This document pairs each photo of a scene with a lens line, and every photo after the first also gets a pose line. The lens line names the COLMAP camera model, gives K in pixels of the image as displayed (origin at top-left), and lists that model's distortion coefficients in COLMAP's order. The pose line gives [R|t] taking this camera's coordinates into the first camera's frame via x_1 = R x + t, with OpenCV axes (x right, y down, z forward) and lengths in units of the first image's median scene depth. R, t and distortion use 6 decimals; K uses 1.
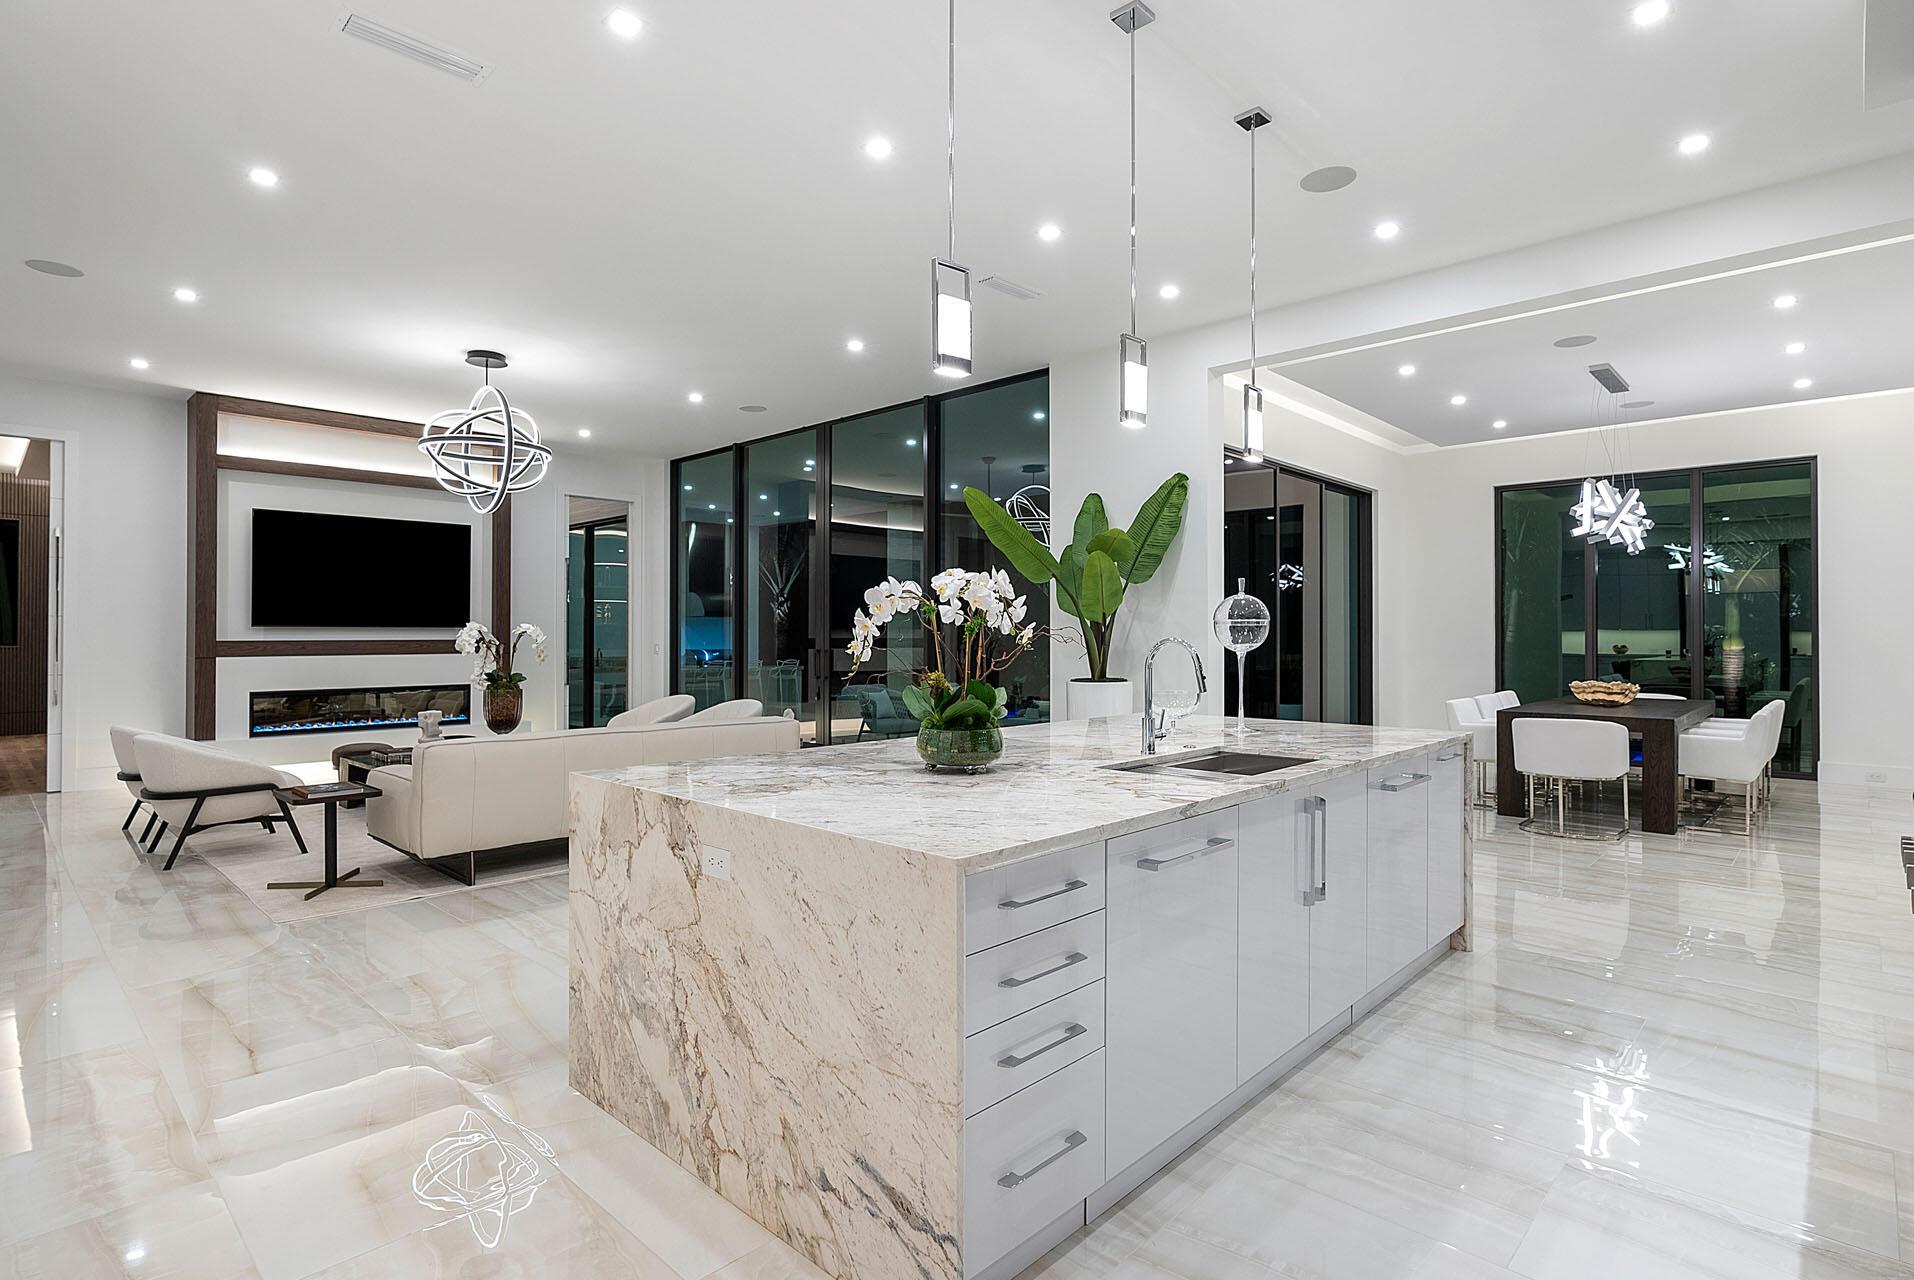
lens RADIAL K [[953.5, 0, 959.2], [0, 953.5, 629.4], [0, 0, 1]] dist [0.000665, 0.000678]
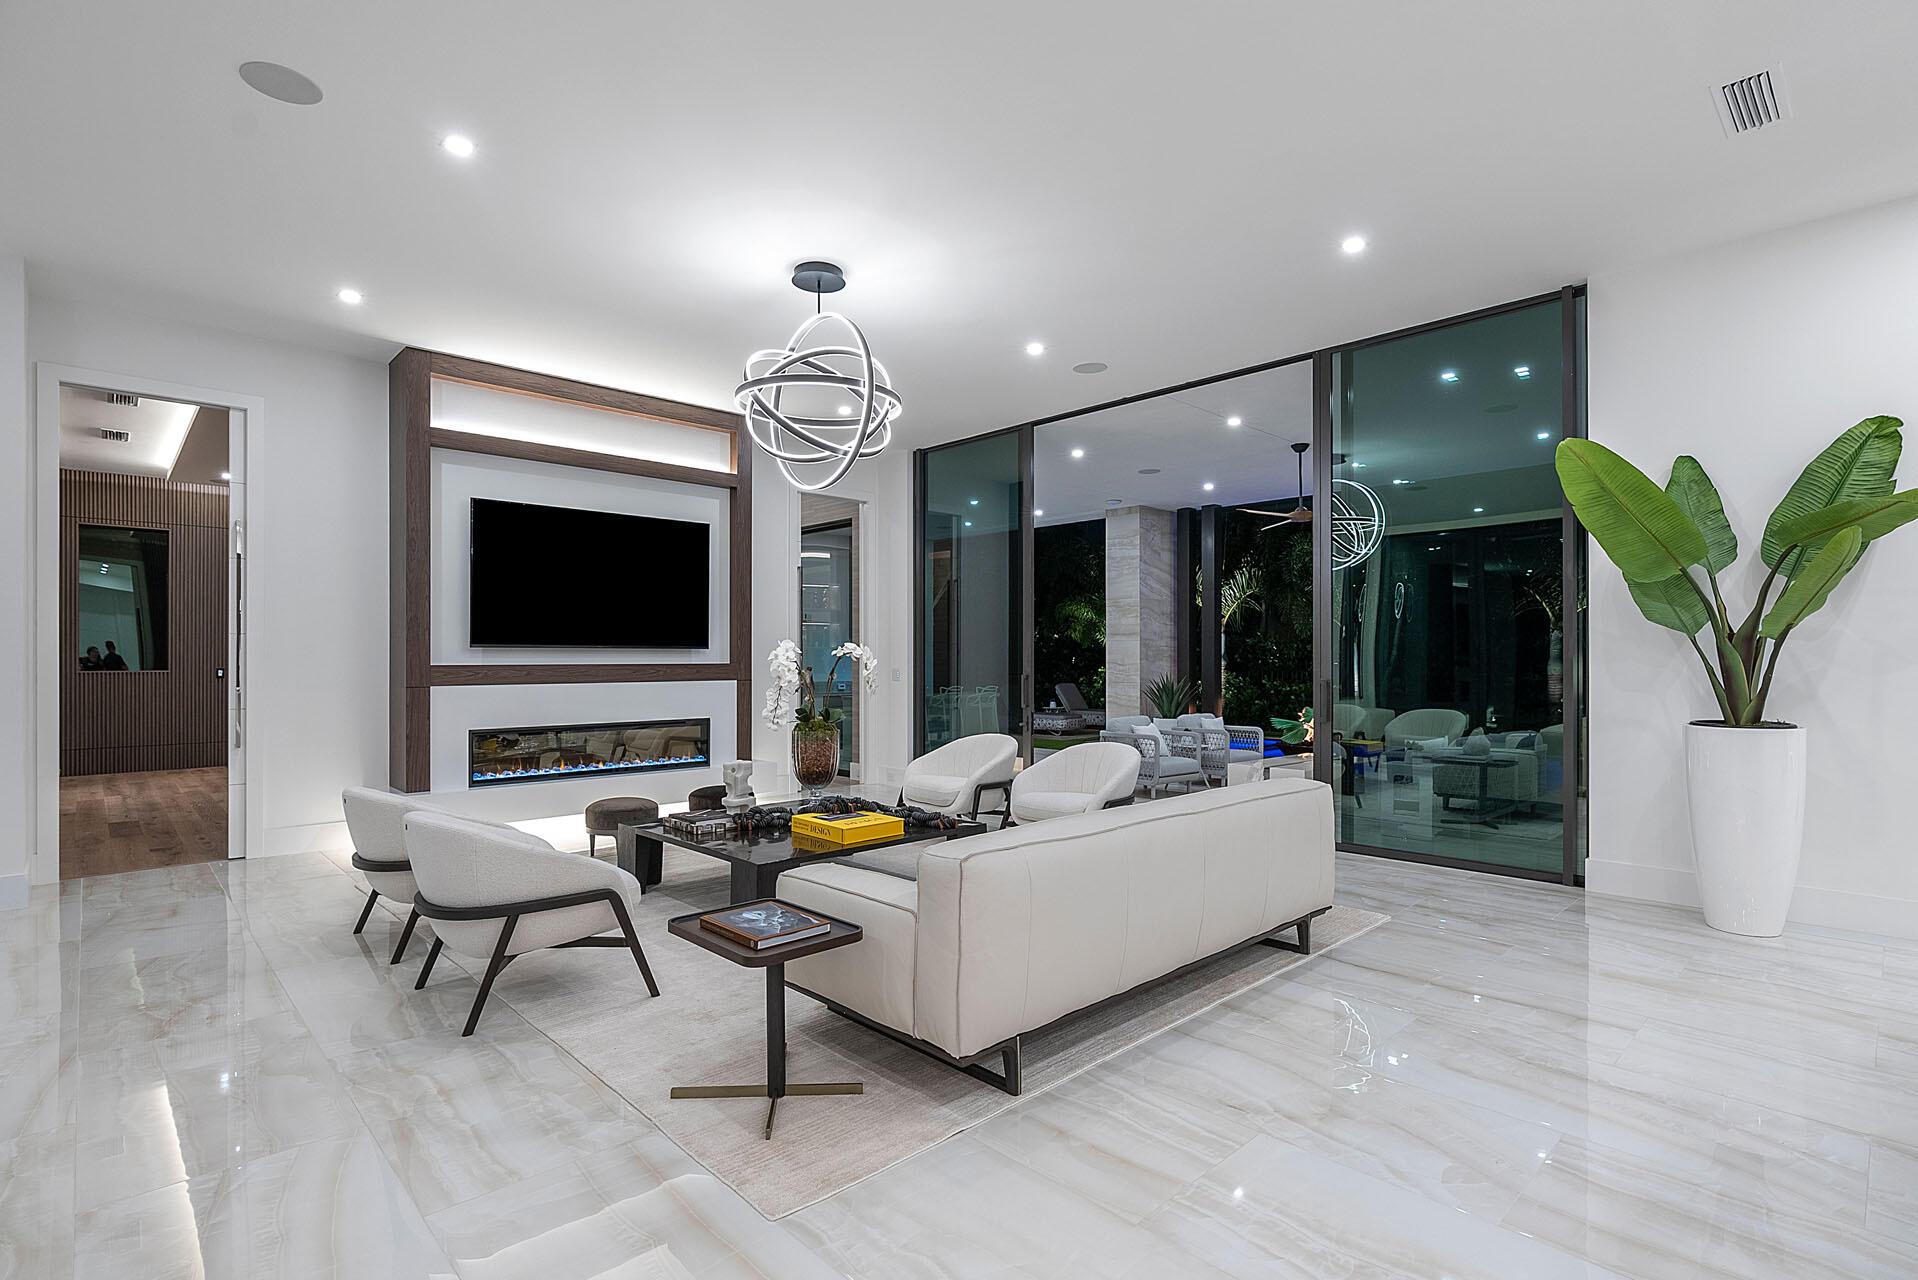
lens RADIAL K [[907.2, 0, 964.8], [0, 907.2, 657.4], [0, 0, 1]] dist [-0.004936, 0.000089]
pose [[0.999256, 0.000288, -0.038558, -0.312709], [-0.000106, 0.999989, 0.004731, 0.001974], [0.038559, -0.004724, 0.999245, 0.274209]]
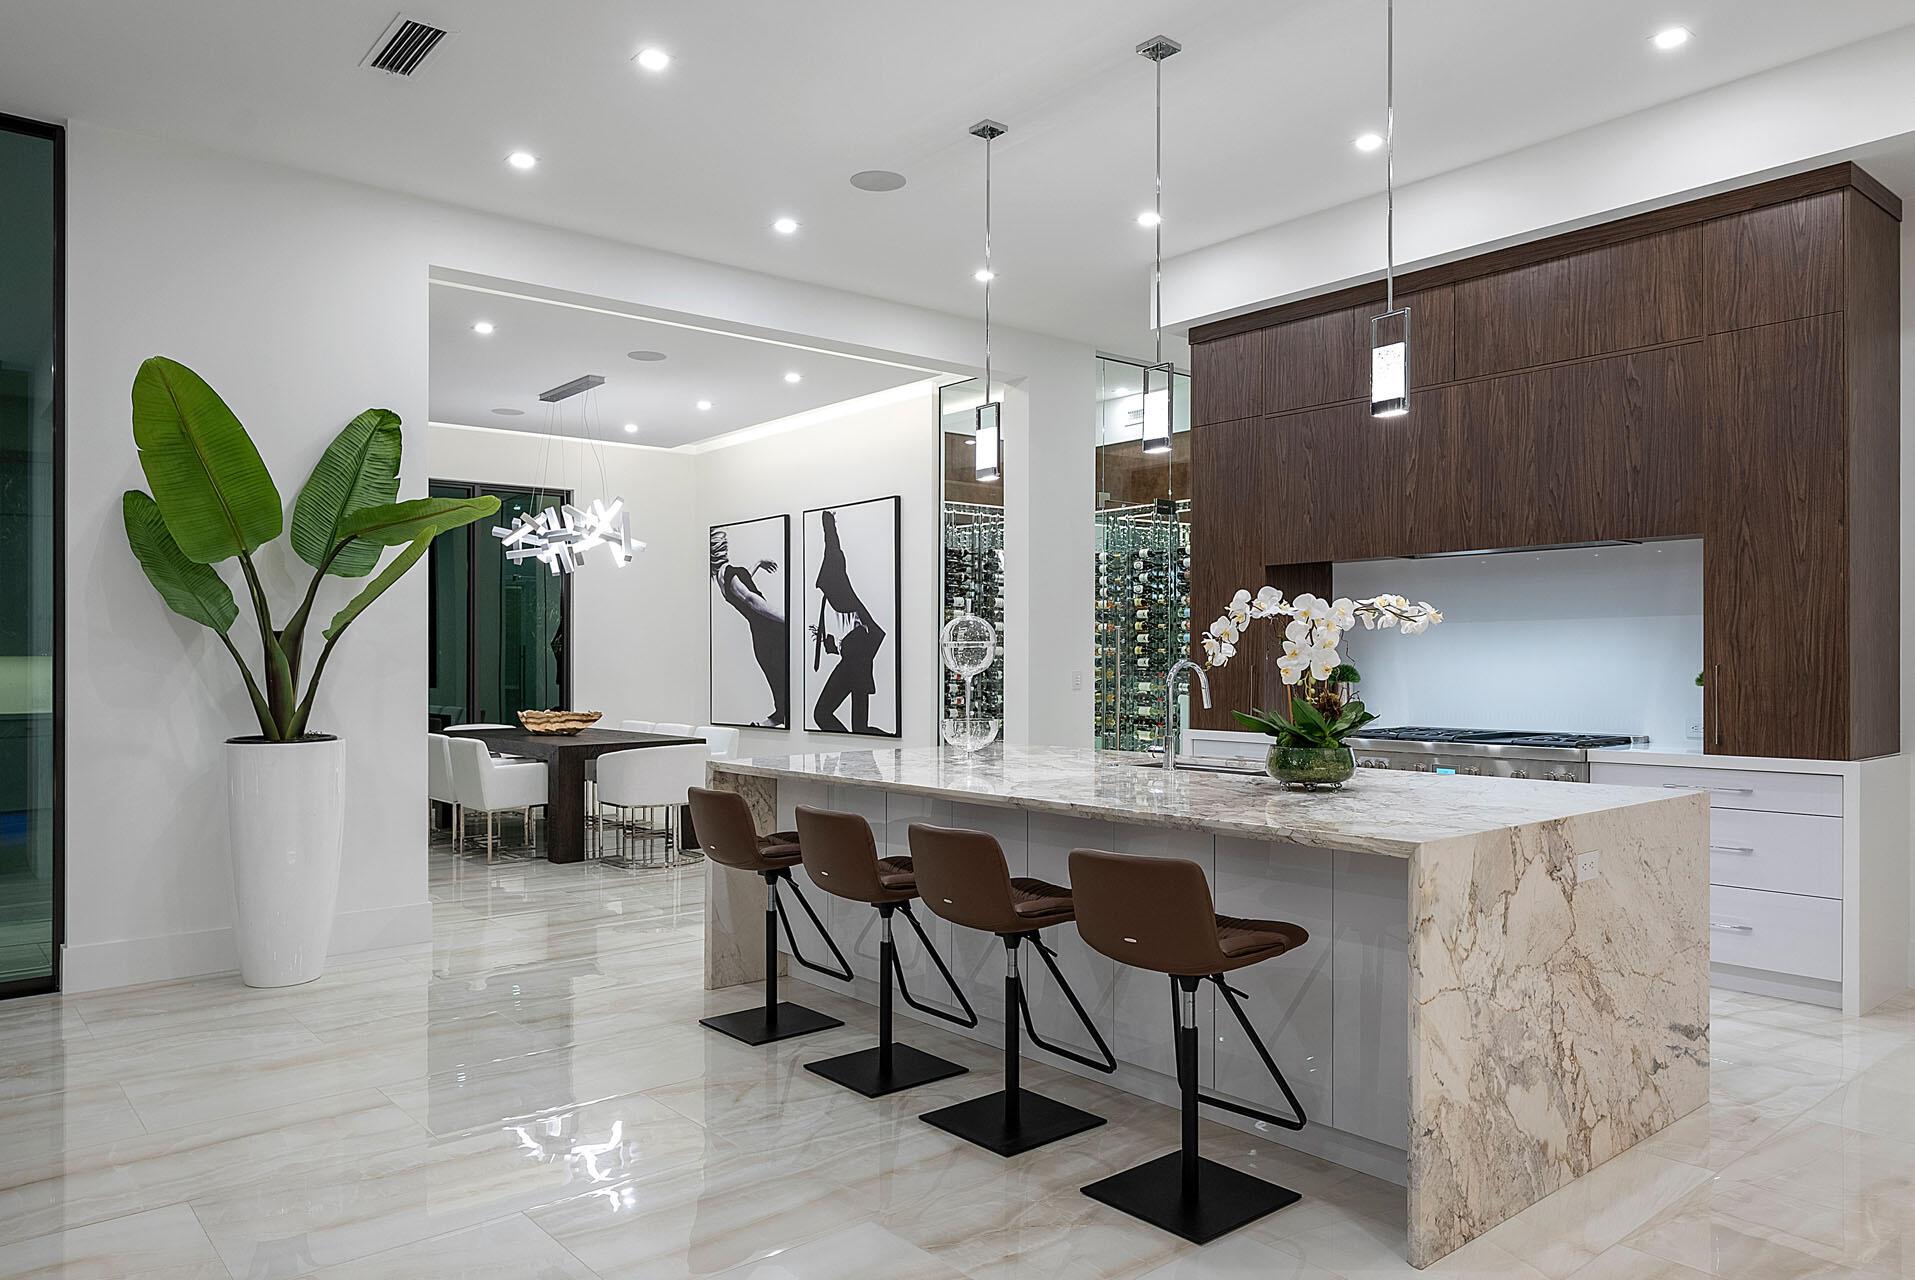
lens RADIAL K [[1287.0, 0, 960.2], [0, 1287.0, 652.7], [0, 0, 1]] dist [-0.000460, 0.000818]
pose [[0.111747, 0.003315, 0.993731, -0.476945], [-0.001171, 0.999994, -0.003204, 0.002463], [-0.993736, -0.000806, 0.111750, 0.413617]]
